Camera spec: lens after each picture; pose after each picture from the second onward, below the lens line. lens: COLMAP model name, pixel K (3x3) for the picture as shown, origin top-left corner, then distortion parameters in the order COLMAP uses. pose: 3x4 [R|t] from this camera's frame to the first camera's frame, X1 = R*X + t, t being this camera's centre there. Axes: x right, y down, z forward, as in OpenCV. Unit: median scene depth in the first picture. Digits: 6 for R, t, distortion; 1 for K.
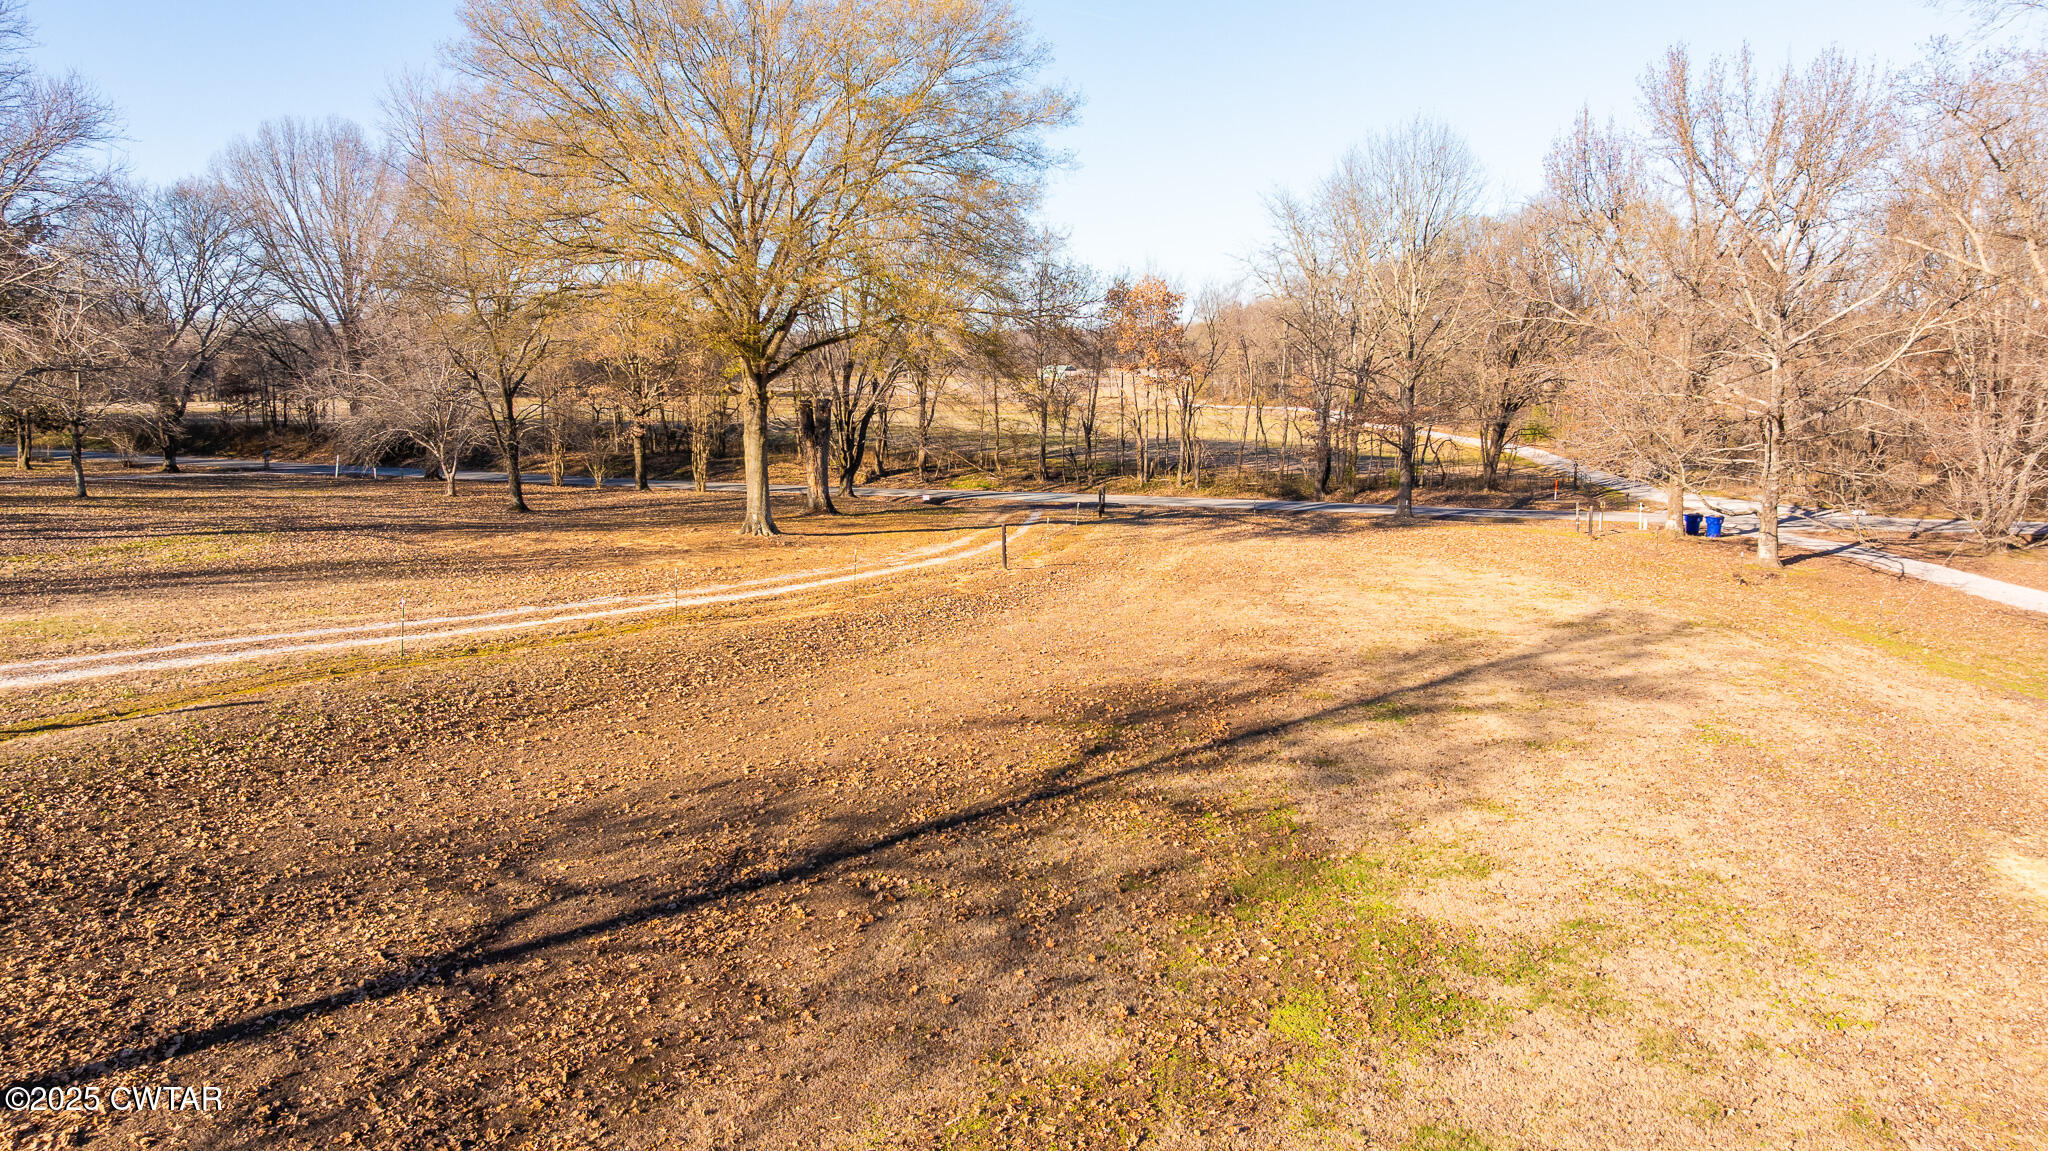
lens RADIAL K [[1441.1, 0, 1027.8], [0, 1441.1, 570.4], [0, 0, 1]] dist [-0.036093, 0.036927]
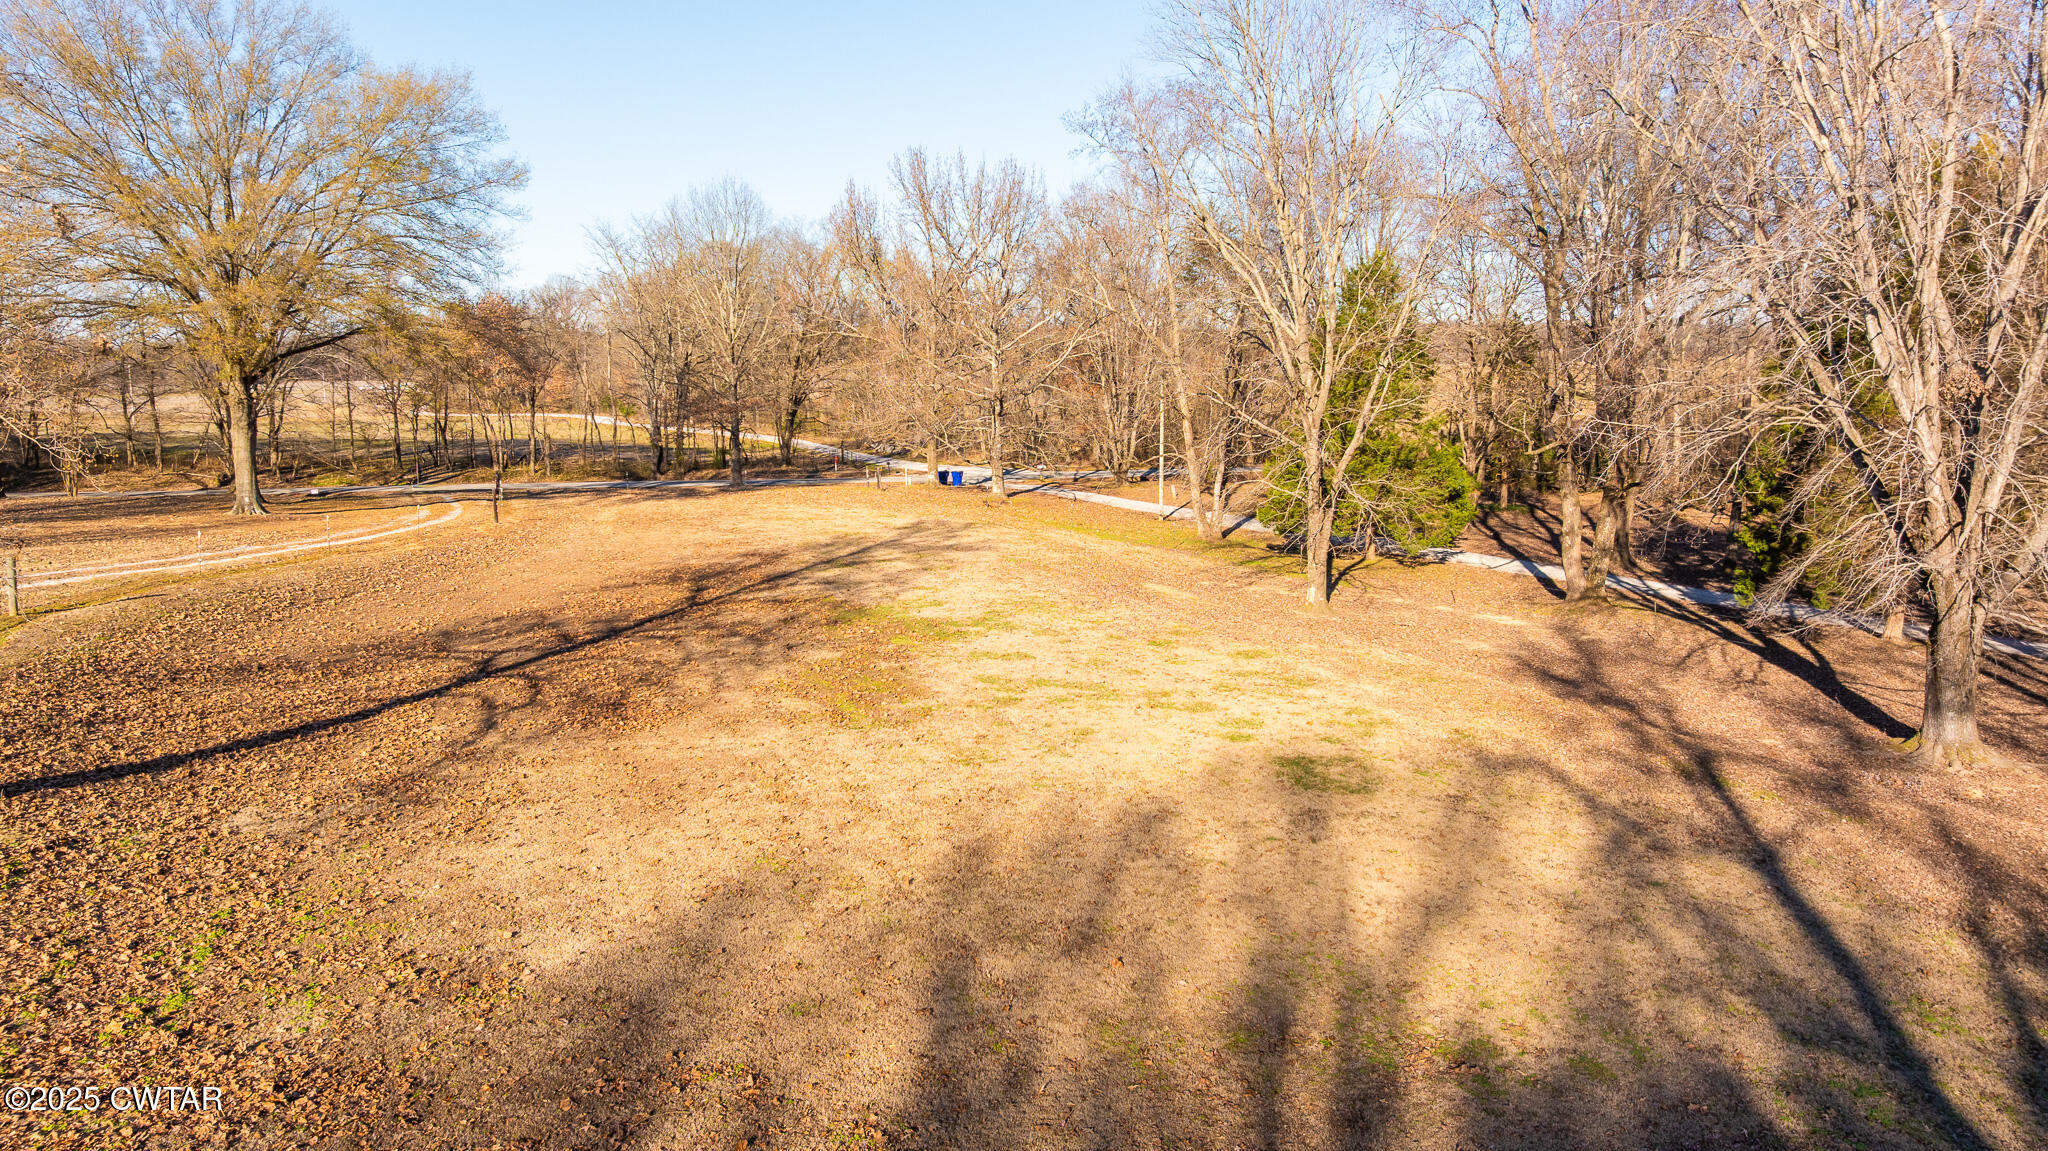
lens RADIAL K [[1441.1, 0, 1027.8], [0, 1441.1, 570.4], [0, 0, 1]] dist [-0.036093, 0.036927]
pose [[0.857362, -0.077913, 0.508783, -0.196239], [0.081438, 0.996560, 0.015377, 0.044323], [-0.508230, 0.028250, 0.860758, -0.266344]]
